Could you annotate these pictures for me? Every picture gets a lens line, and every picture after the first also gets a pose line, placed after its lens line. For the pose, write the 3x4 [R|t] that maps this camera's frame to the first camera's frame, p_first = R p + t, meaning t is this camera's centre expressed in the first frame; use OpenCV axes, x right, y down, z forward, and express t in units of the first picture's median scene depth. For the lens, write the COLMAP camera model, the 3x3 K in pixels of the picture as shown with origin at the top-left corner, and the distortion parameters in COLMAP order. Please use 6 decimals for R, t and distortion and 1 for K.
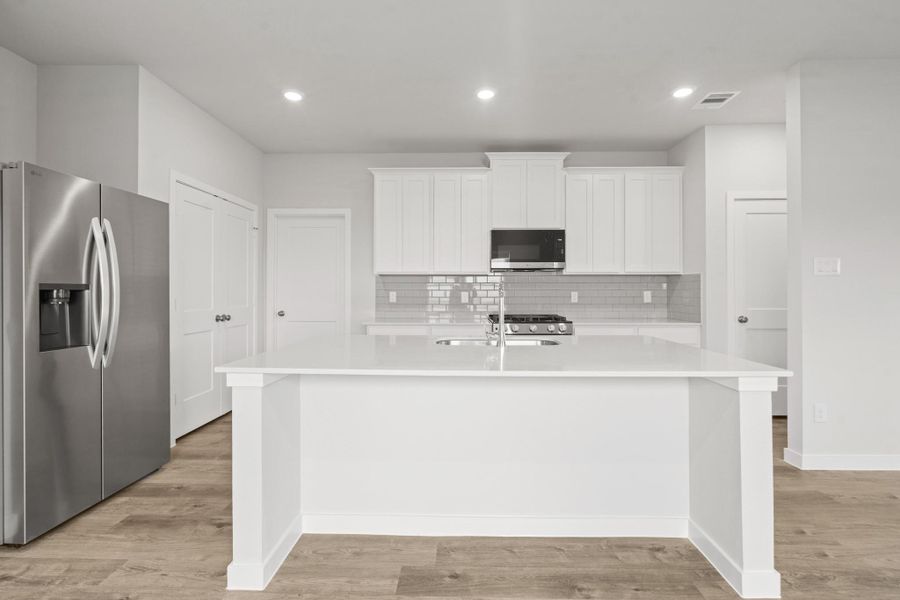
lens RADIAL K [[407.6, 0, 452.5], [0, 407.6, 292.1], [0, 0, 1]] dist [-0.002696, 0.000206]
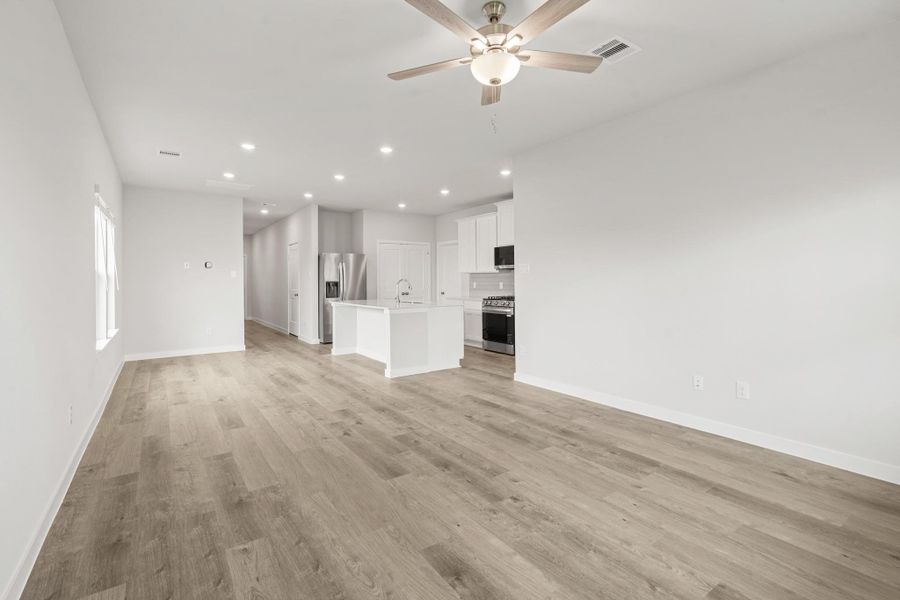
lens RADIAL K [[407.6, 0, 452.6], [0, 407.6, 291.4], [0, 0, 1]] dist [-0.002696, 0.000206]
pose [[0.601431, 0.016289, -0.798758, 1.451823], [0.004662, 0.999704, 0.023897, -0.005272], [0.798911, -0.018096, 0.601177, -0.222103]]
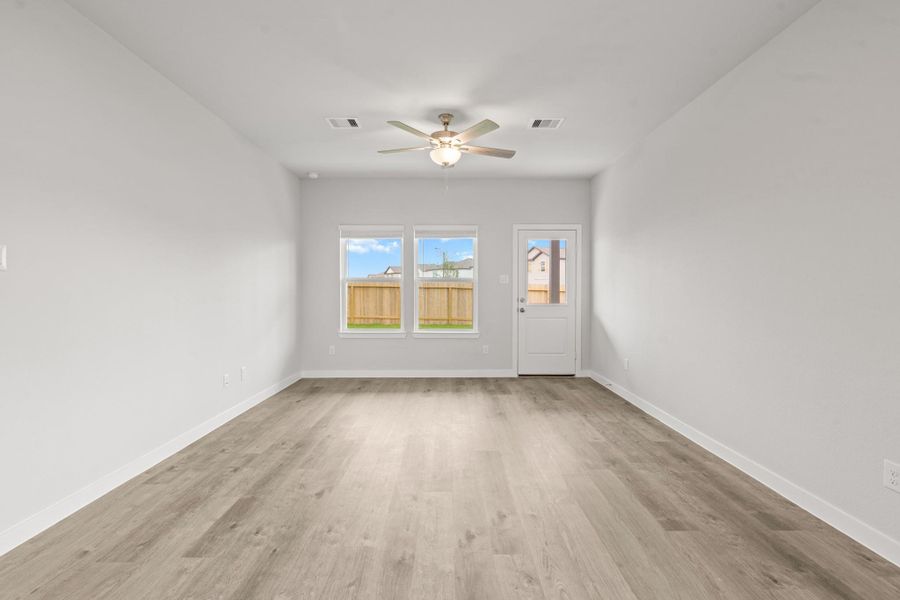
lens RADIAL K [[407.6, 0, 449.0], [0, 407.6, 296.1], [0, 0, 1]] dist [-0.002696, 0.000206]
pose [[-0.024545, -0.007658, 0.999669, 0.156473], [0.003234, 0.999965, 0.007740, 0.000352], [-0.999694, 0.003423, -0.024519, 0.170766]]
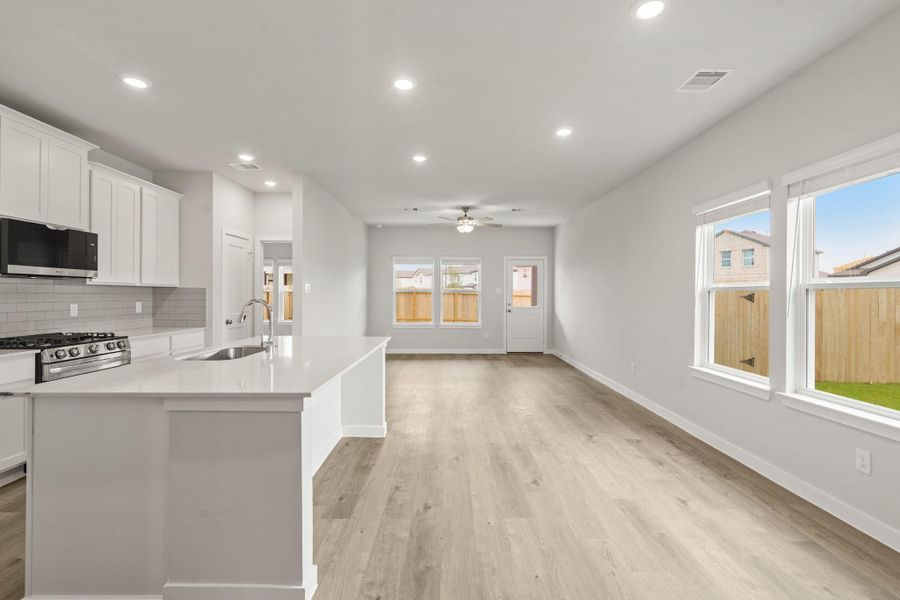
lens RADIAL K [[407.6, 0, 446.0], [0, 407.6, 297.3], [0, 0, 1]] dist [-0.002696, 0.000206]
pose [[-0.016157, -0.003919, 0.999862, -0.606206], [-0.000188, 0.999992, 0.003917, -0.019516], [-0.999869, -0.000125, -0.016157, 0.259167]]
